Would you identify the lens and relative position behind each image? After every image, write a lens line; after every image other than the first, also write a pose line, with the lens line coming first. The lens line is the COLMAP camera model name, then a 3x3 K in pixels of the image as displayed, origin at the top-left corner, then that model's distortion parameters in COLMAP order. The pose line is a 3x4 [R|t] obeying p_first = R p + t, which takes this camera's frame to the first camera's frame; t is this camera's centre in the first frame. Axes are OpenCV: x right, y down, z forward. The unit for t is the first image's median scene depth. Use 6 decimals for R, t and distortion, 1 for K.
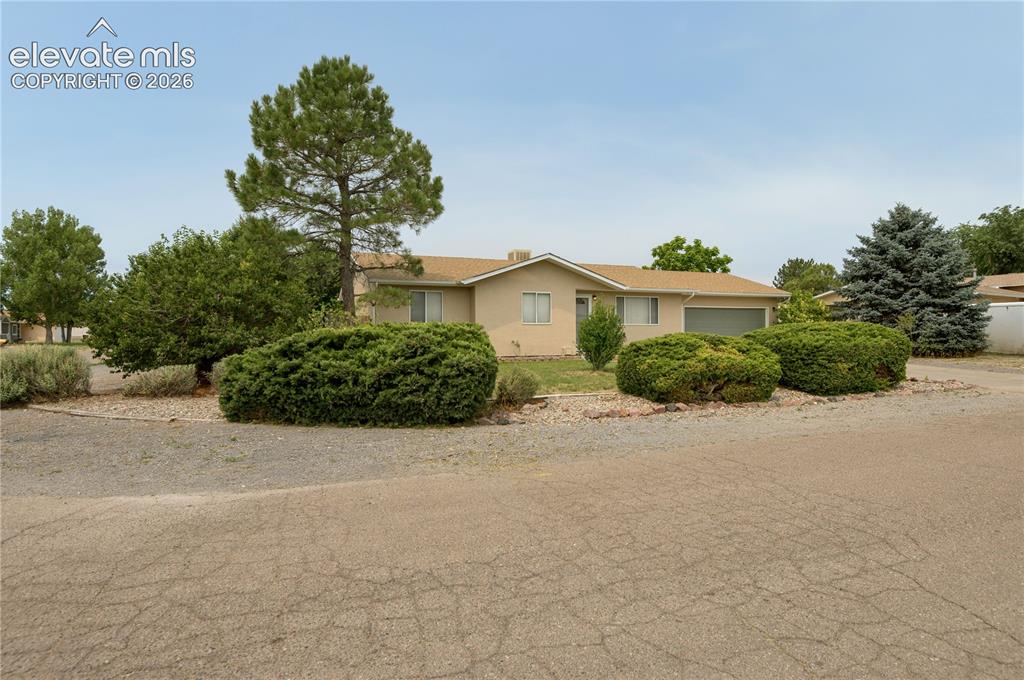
lens RADIAL K [[600.4, 0, 513.8], [0, 600.4, 335.6], [0, 0, 1]] dist [0.018586, 0.000194]
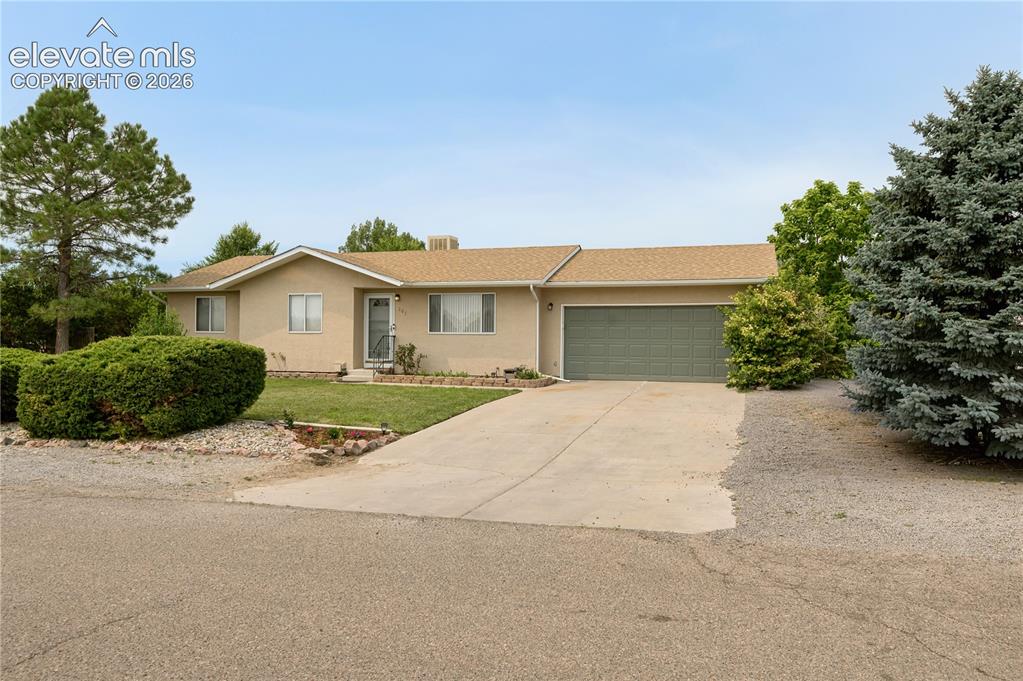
lens RADIAL K [[749.7, 0, 513.4], [0, 749.7, 342.6], [0, 0, 1]] dist [-0.005463, -0.003186]
pose [[0.742532, 0.011877, -0.669705, 0.897131], [-0.009064, 0.999929, 0.007684, -0.015633], [0.669749, 0.000364, 0.742587, 0.415940]]
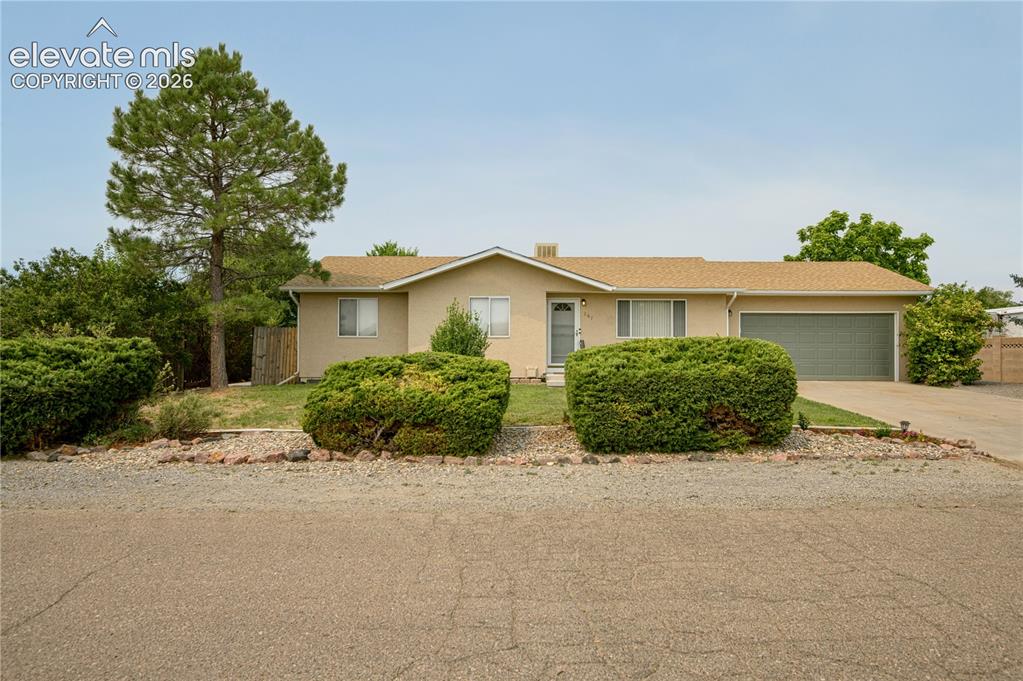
lens RADIAL K [[700.9, 0, 507.9], [0, 700.9, 338.5], [0, 0, 1]] dist [-0.004819, 0.000819]
pose [[0.915514, 0.001160, -0.402285, 0.415834], [-0.006564, 0.999906, -0.012056, -0.006521], [0.402233, 0.013679, 0.915435, 0.162477]]
